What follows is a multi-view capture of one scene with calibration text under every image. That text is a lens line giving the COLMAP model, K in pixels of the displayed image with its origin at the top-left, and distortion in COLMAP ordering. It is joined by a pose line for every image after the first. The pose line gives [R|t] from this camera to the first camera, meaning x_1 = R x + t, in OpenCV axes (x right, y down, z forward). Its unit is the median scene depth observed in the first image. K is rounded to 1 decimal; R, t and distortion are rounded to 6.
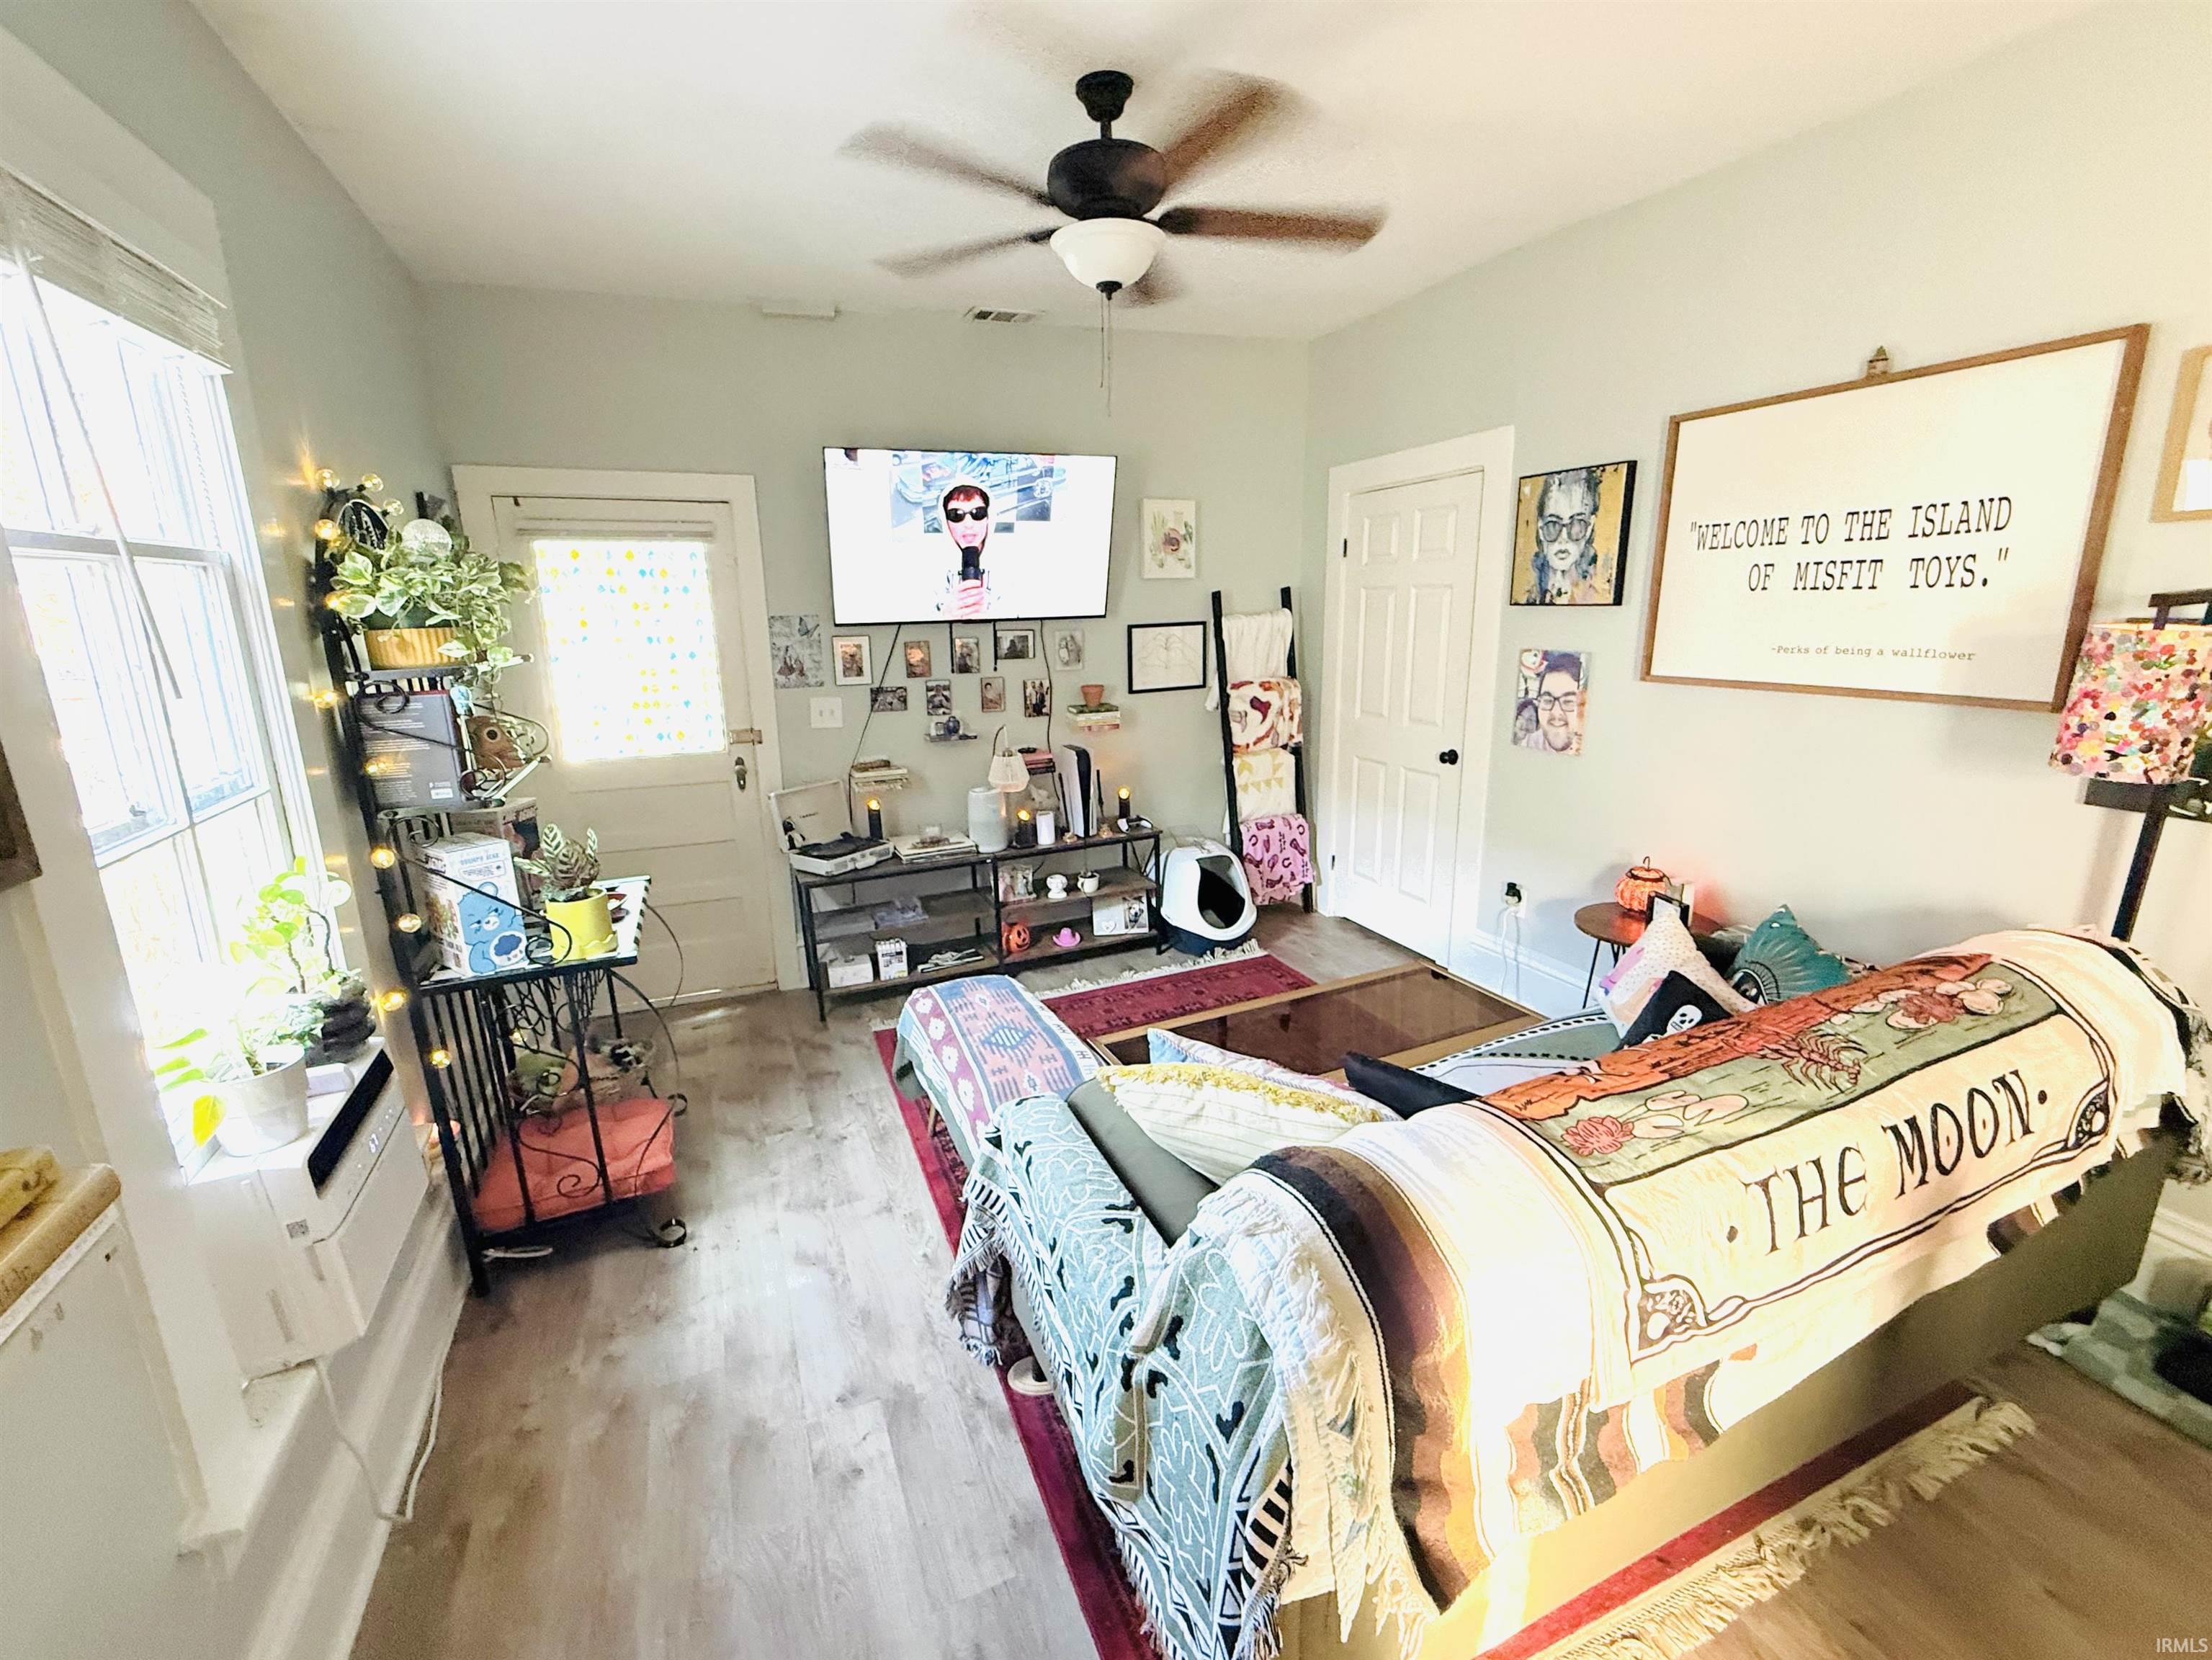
lens RADIAL K [[951.1, 0, 1094.2], [0, 951.1, 836.4], [0, 0, 1]] dist [-0.000102, -0.000031]
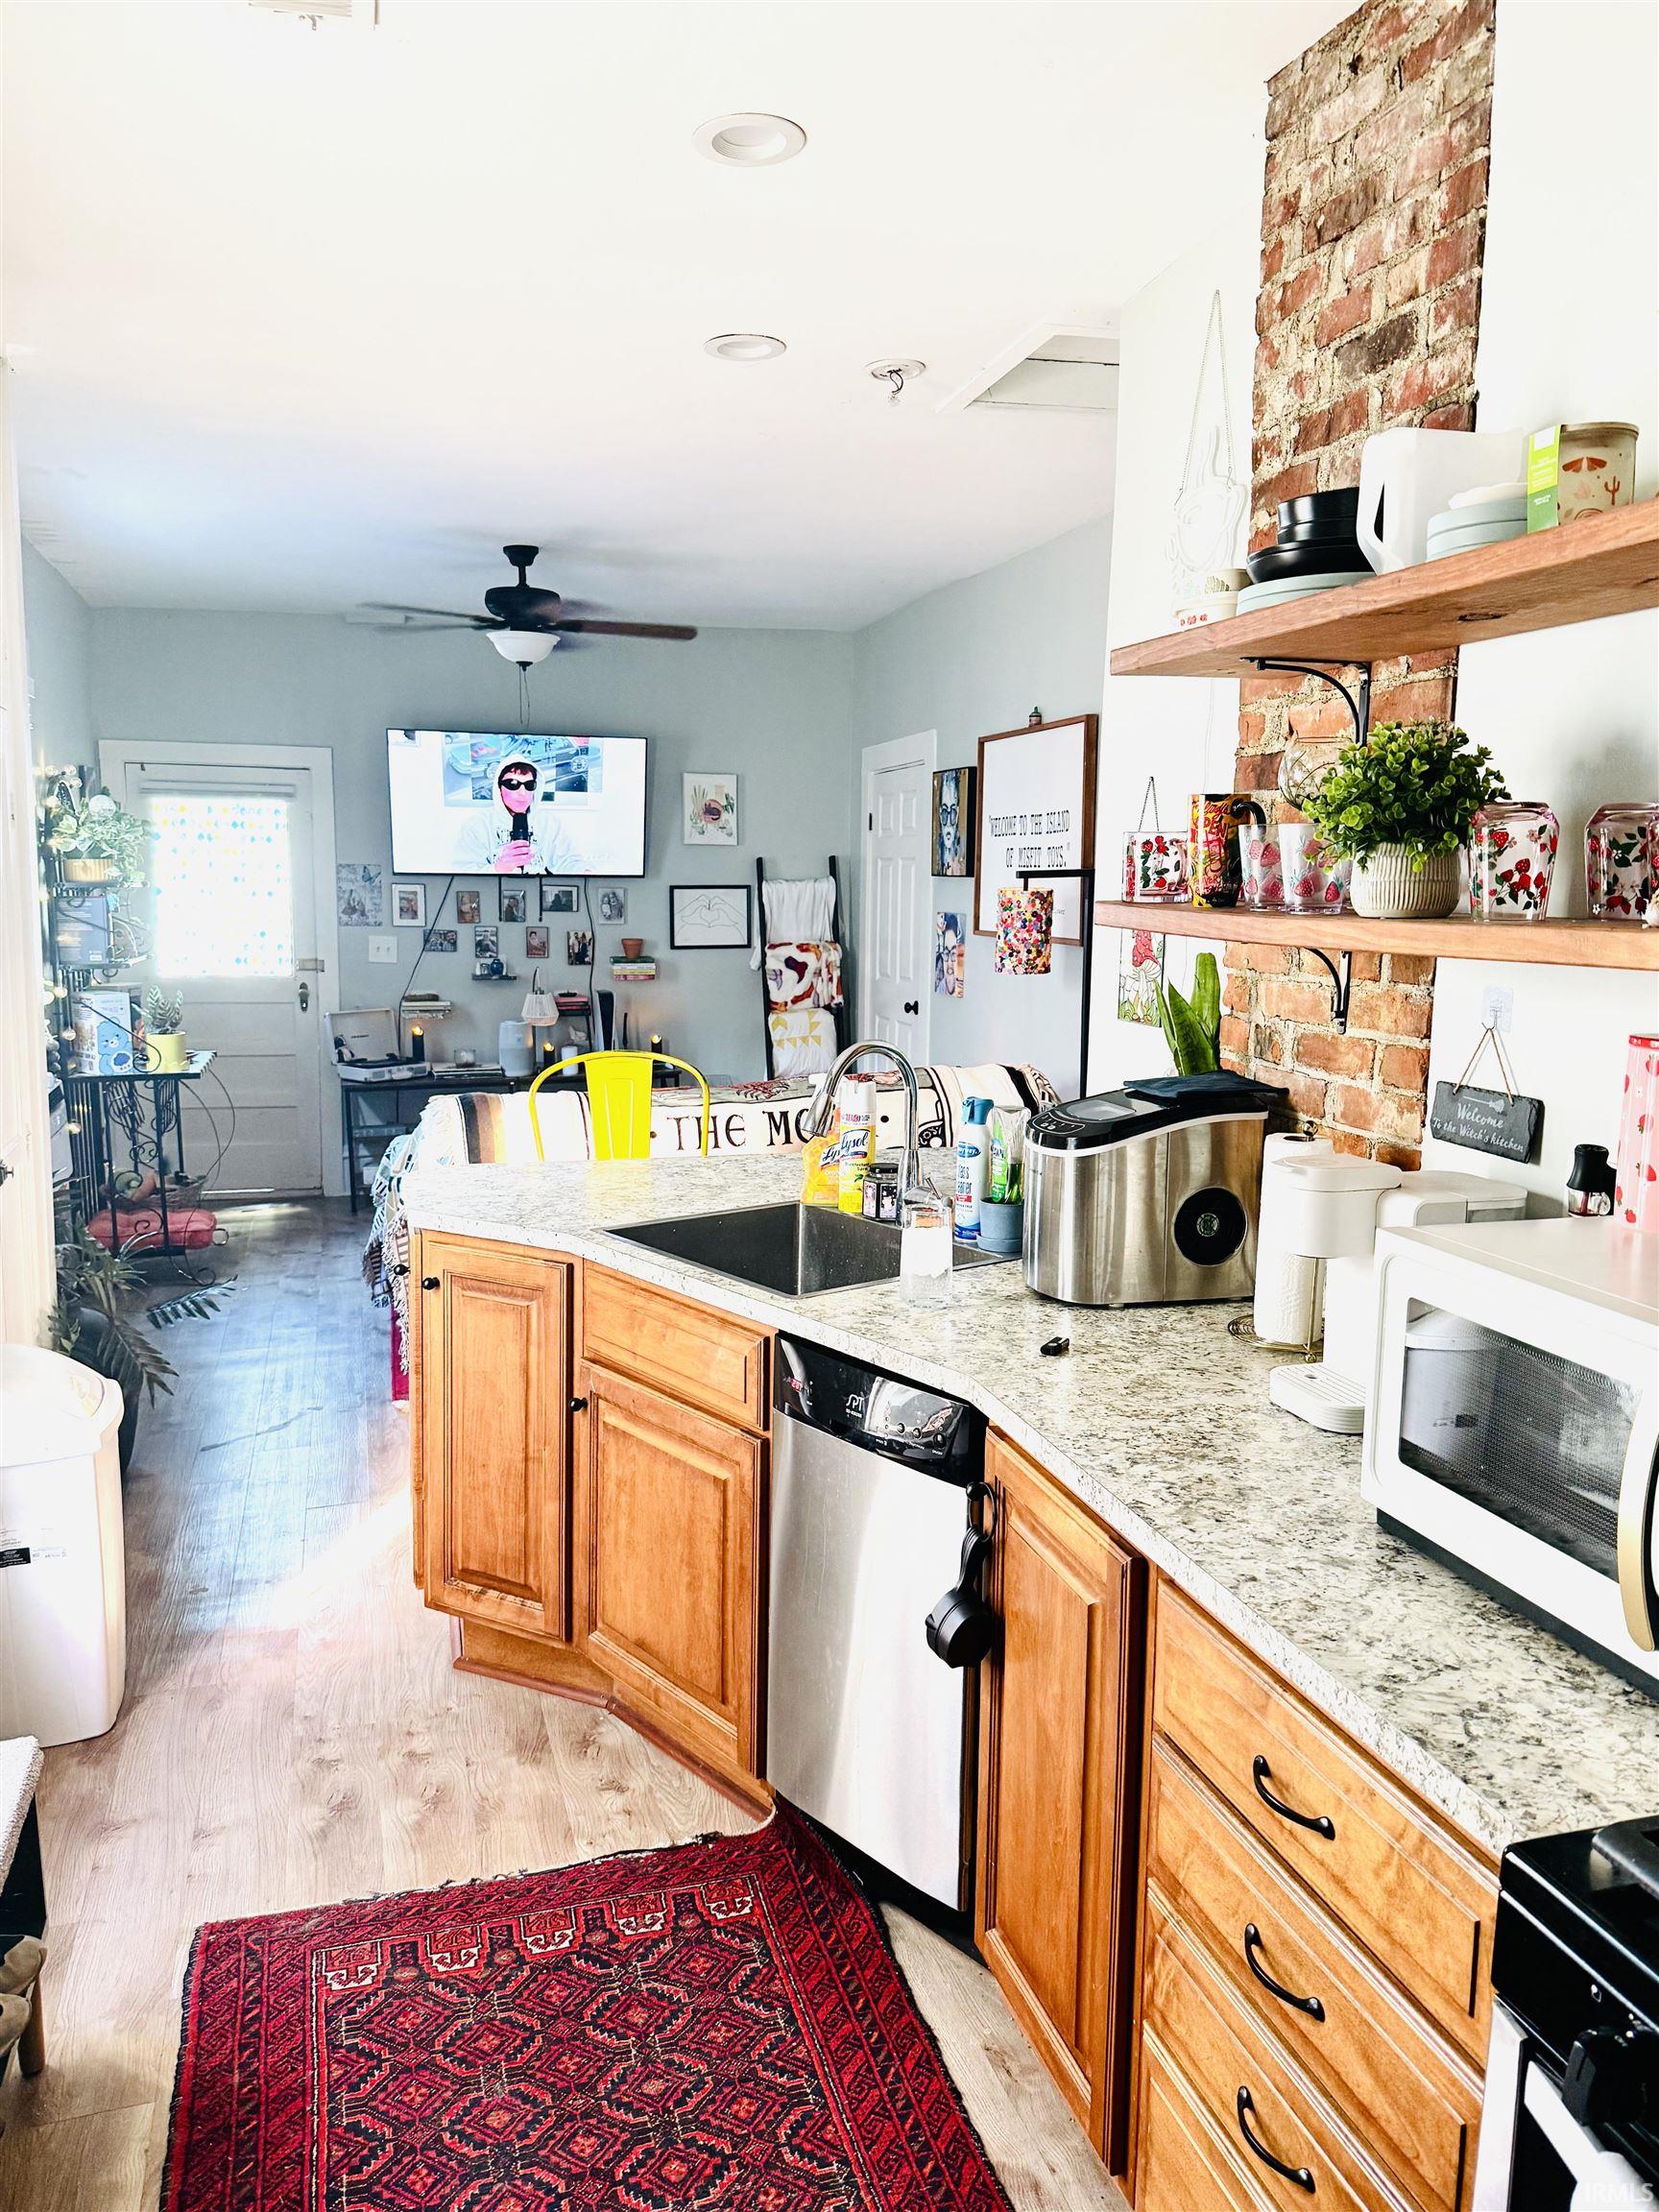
lens RADIAL K [[1649.7, 0, 845.1], [0, 1649.7, 1107.9], [0, 0, 1]] dist [0.106508, -0.175886]
pose [[0.994282, 0.045860, -0.096434, 0.897906], [-0.055258, 0.993733, -0.097164, 0.423682], [0.091374, 0.101937, 0.990585, -1.728784]]
